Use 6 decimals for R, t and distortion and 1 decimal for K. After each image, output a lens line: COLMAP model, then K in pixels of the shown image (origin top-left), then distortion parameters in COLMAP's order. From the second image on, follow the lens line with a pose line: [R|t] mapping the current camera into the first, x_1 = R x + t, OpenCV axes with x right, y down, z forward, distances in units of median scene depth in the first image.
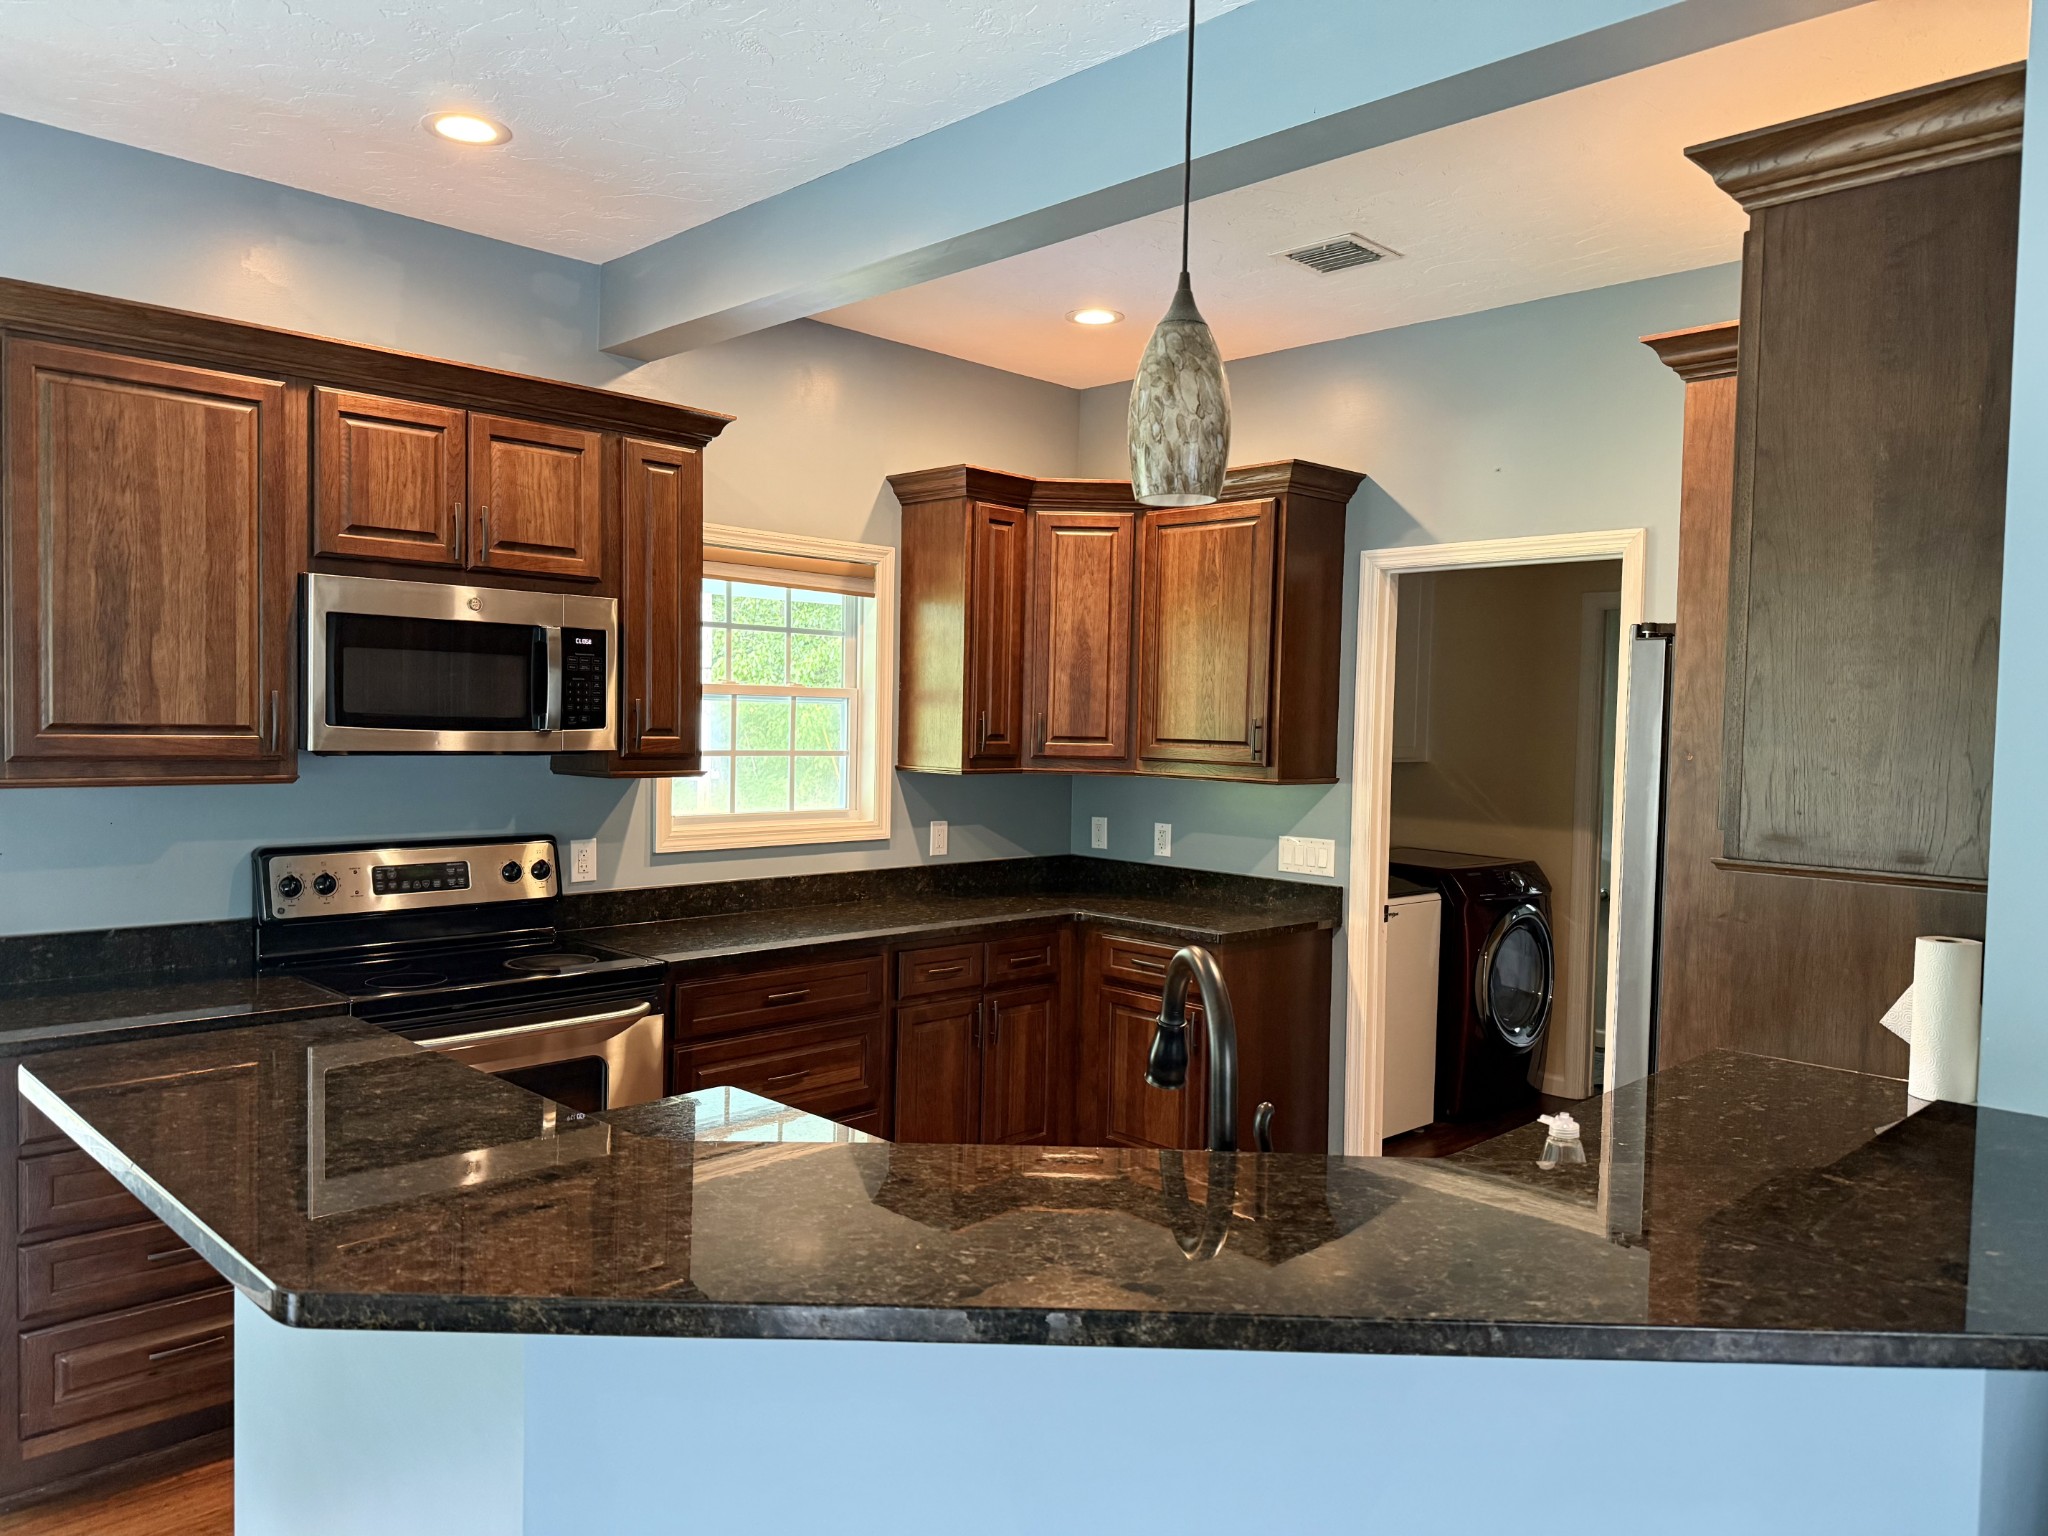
lens RADIAL K [[1451.4, 0, 1031.5], [0, 1451.4, 775.6], [0, 0, 1]] dist [0.037738, -0.049784]
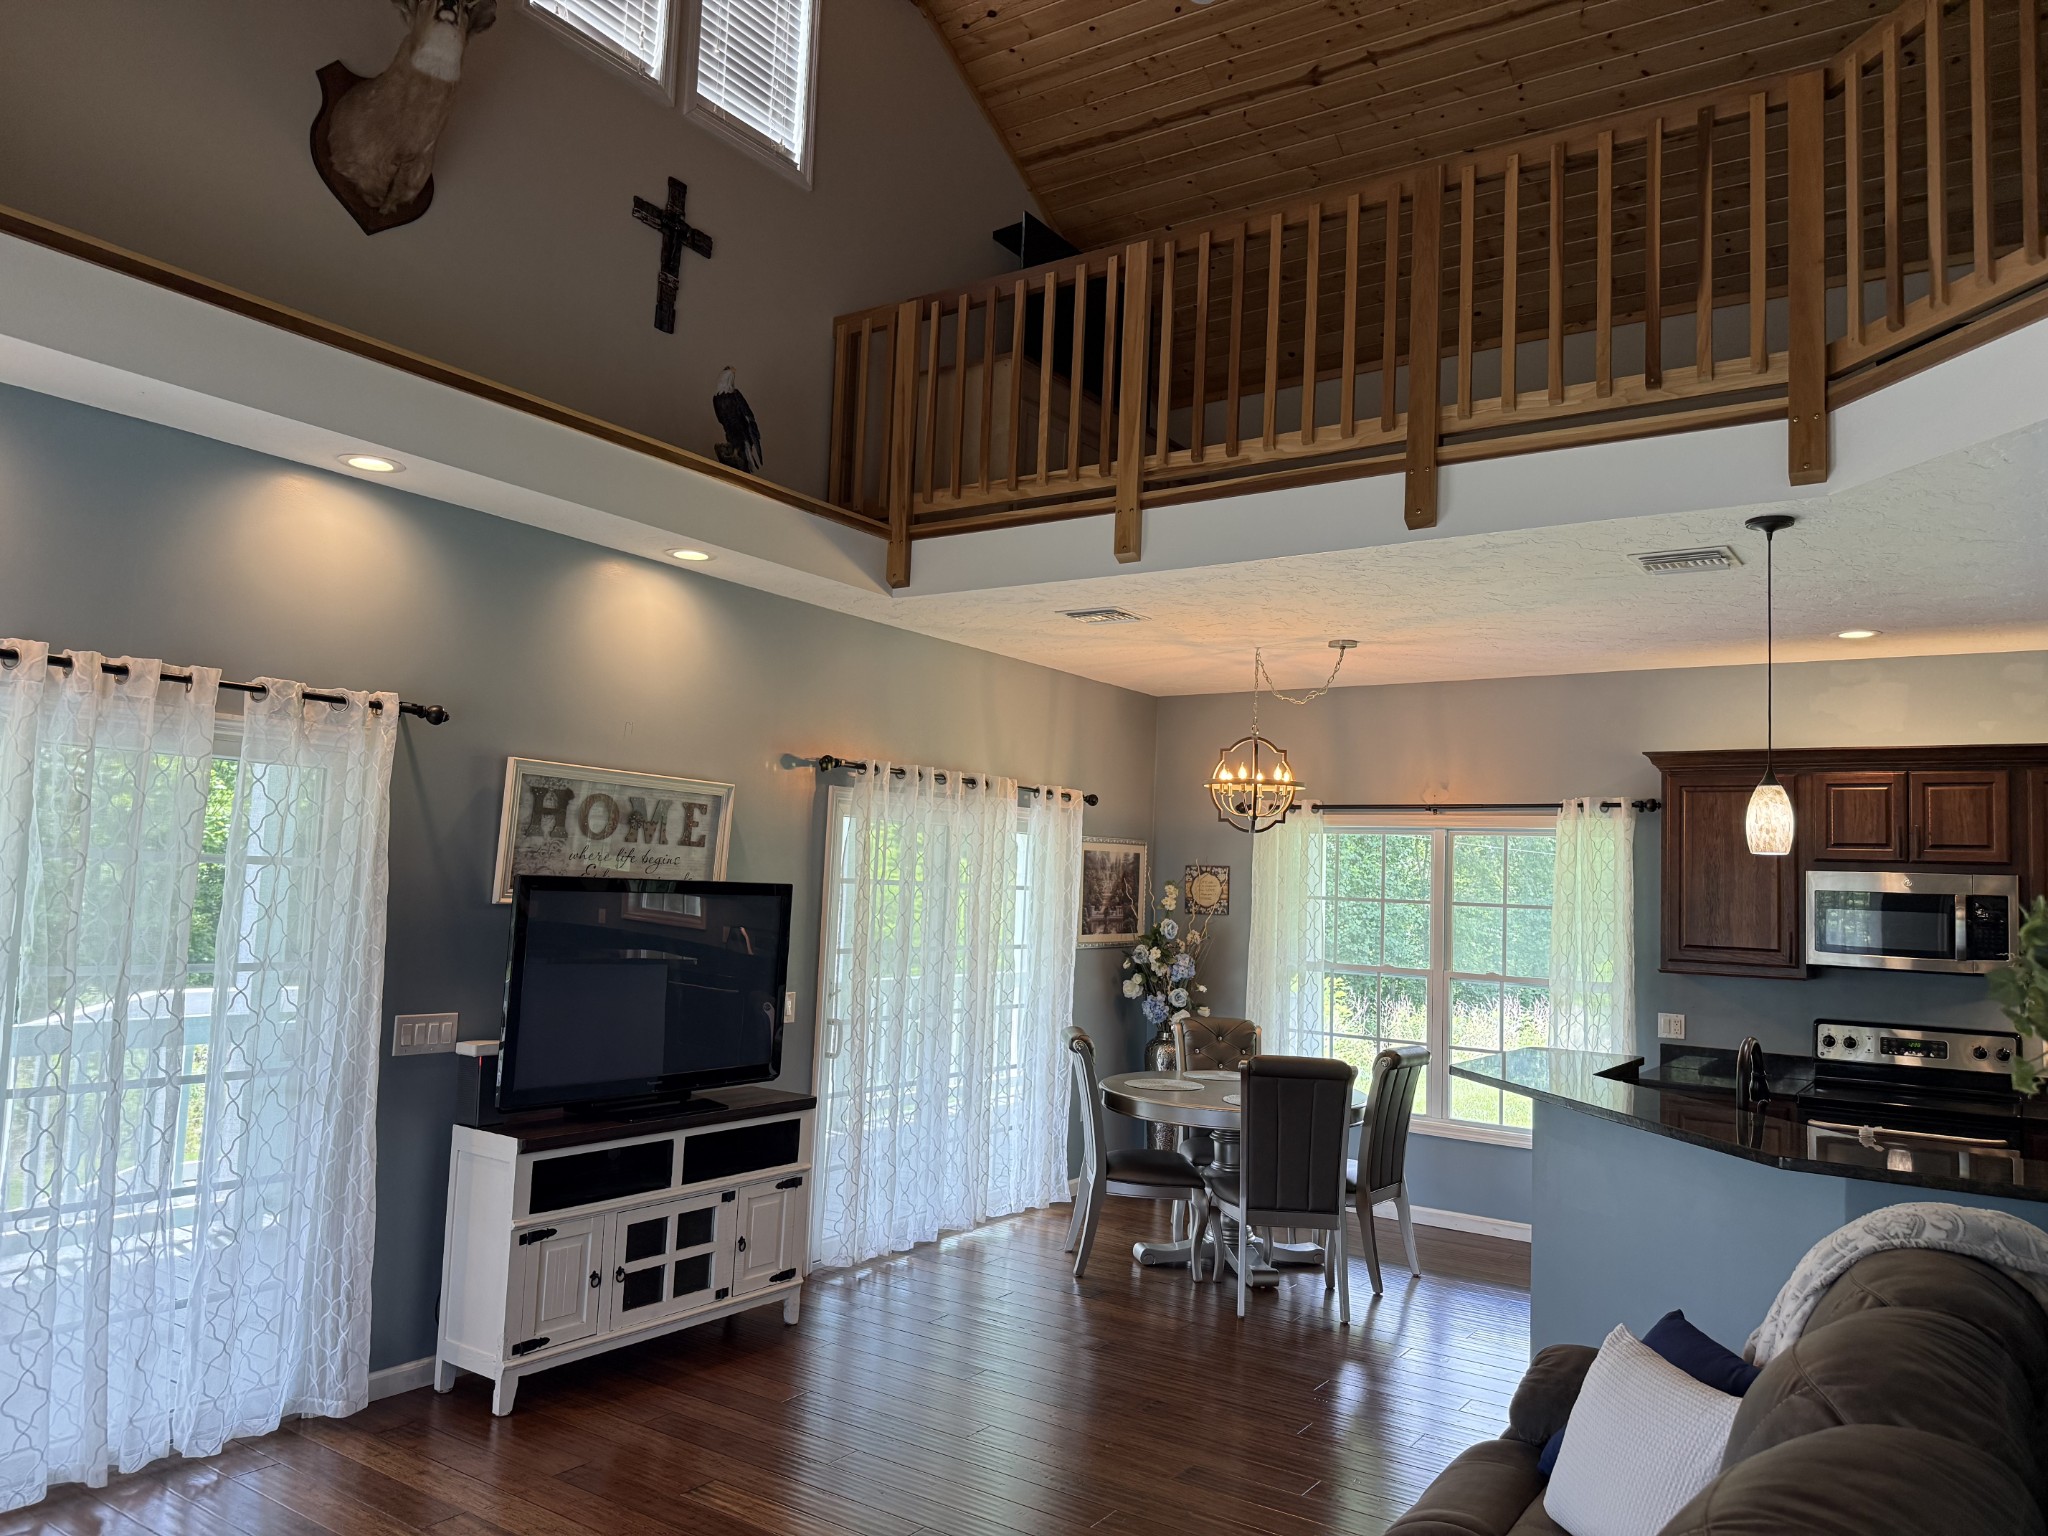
lens RADIAL K [[1451.4, 0, 1029.3], [0, 1451.4, 778.1], [0, 0, 1]] dist [0.037738, -0.049784]
pose [[0.210906, -0.087297, -0.973600, 1.055469], [-0.074401, 0.991681, -0.105036, 0.016438], [0.974671, 0.094589, 0.202657, -0.355328]]
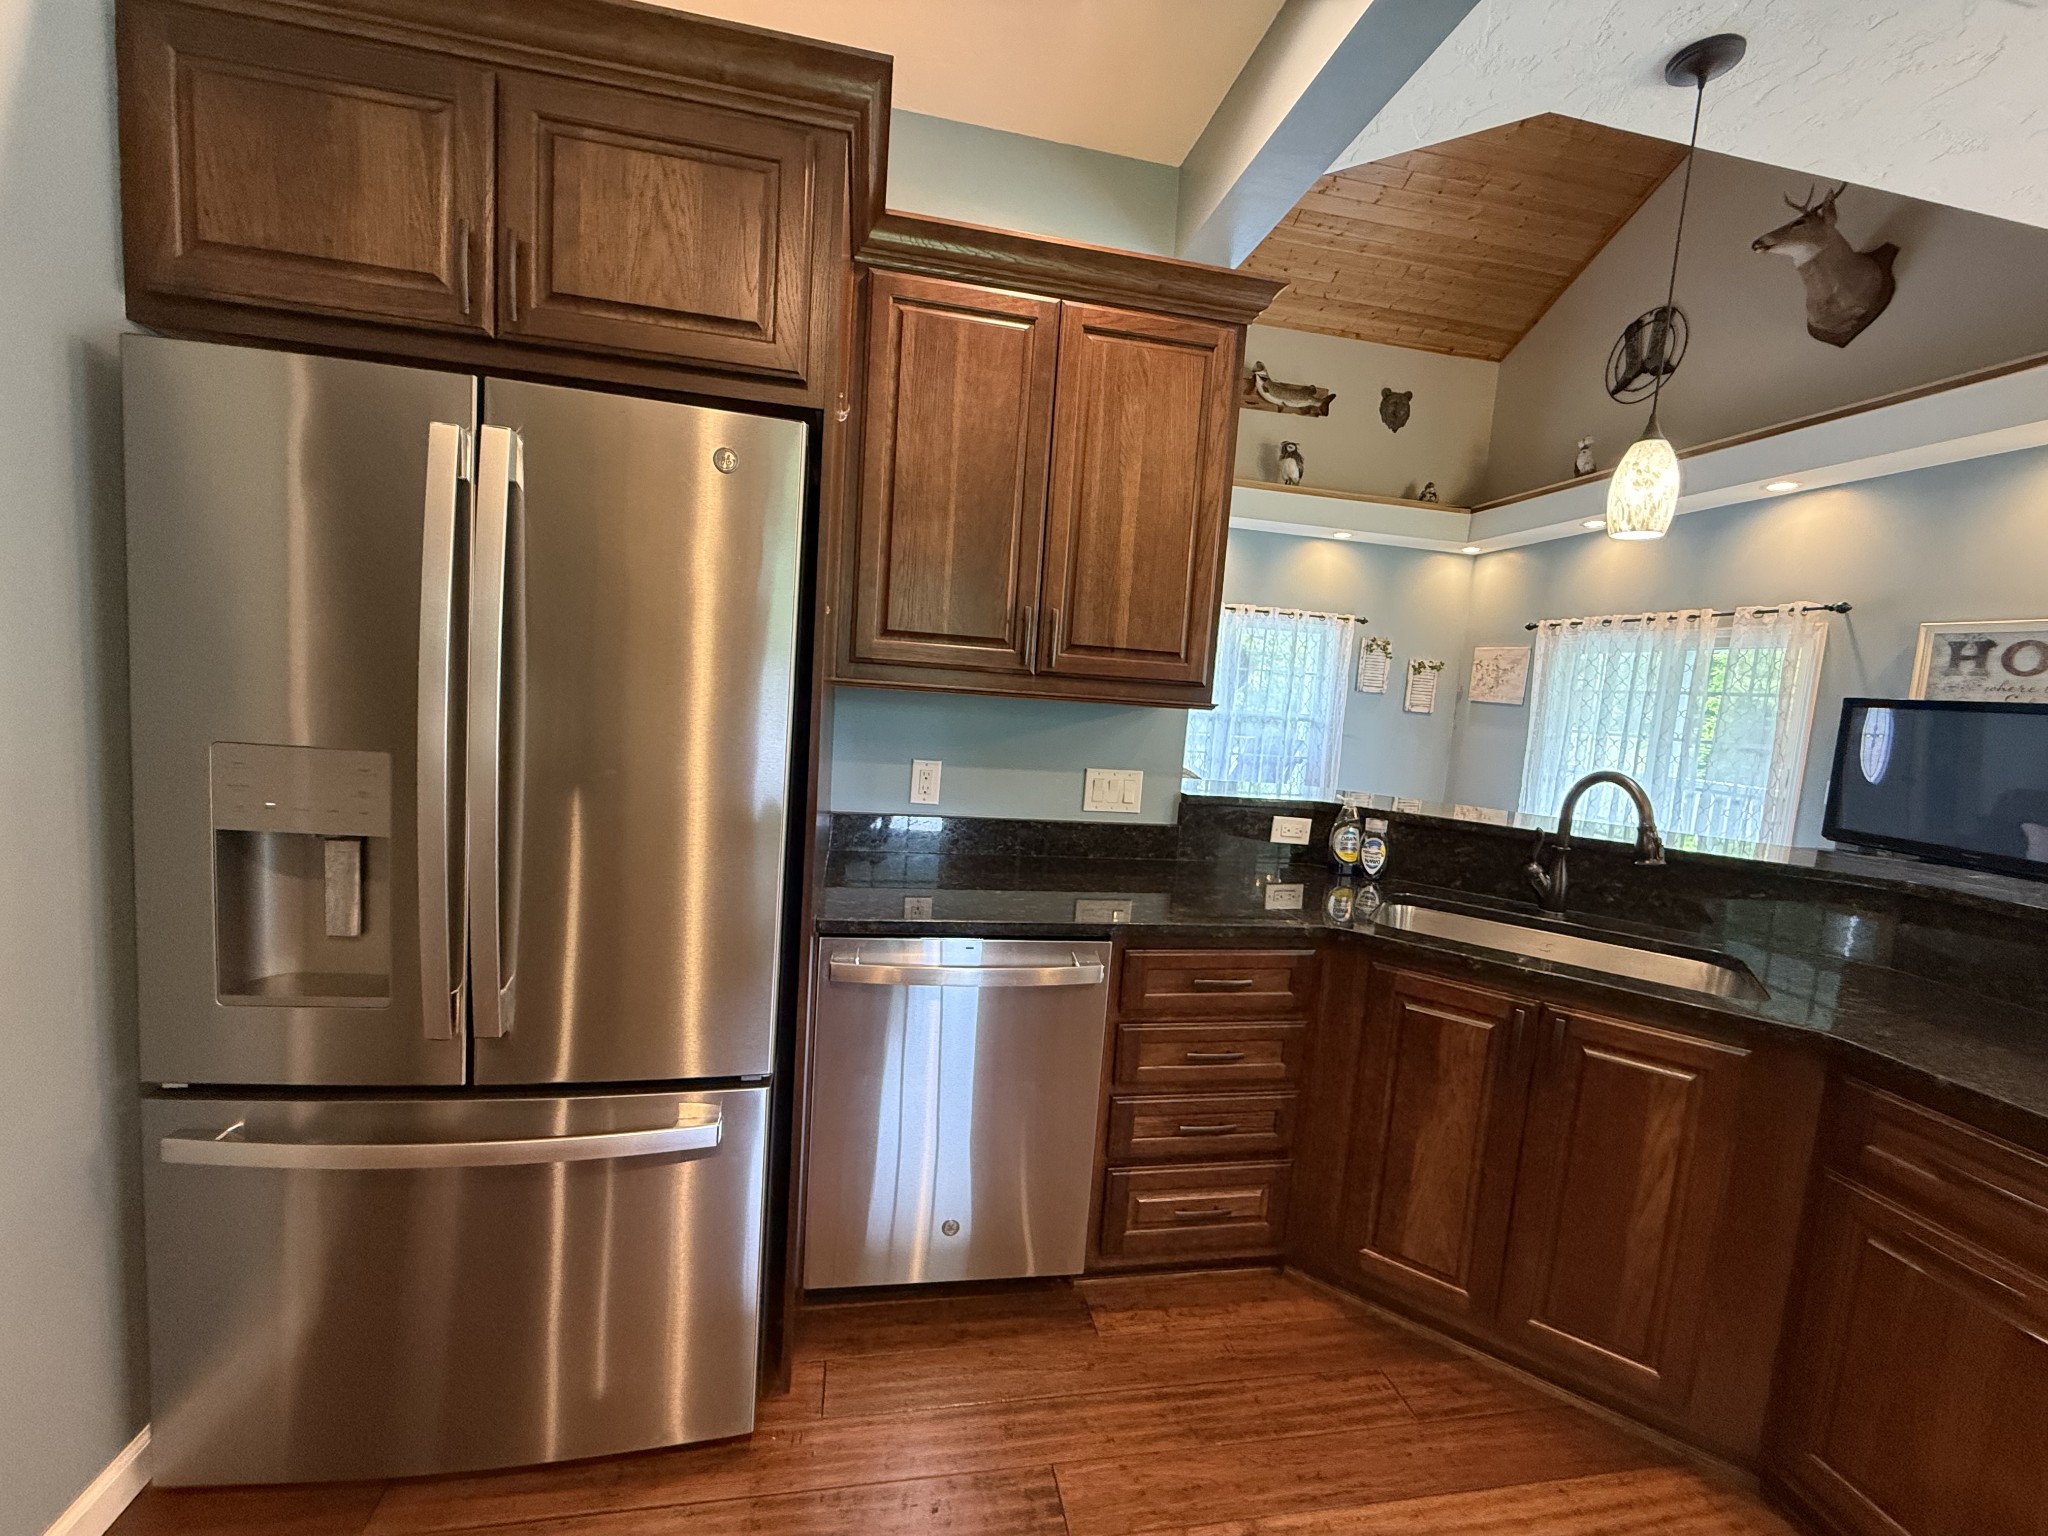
lens RADIAL K [[817.2, 0, 1014.8], [0, 817.2, 759.2], [0, 0, 1]] dist [-0.002860, -0.000394]
pose [[-0.833186, -0.136596, 0.535857, 0.163544], [-0.069110, 0.987136, 0.144176, 0.002989], [-0.548658, 0.083092, -0.831908, 0.959079]]
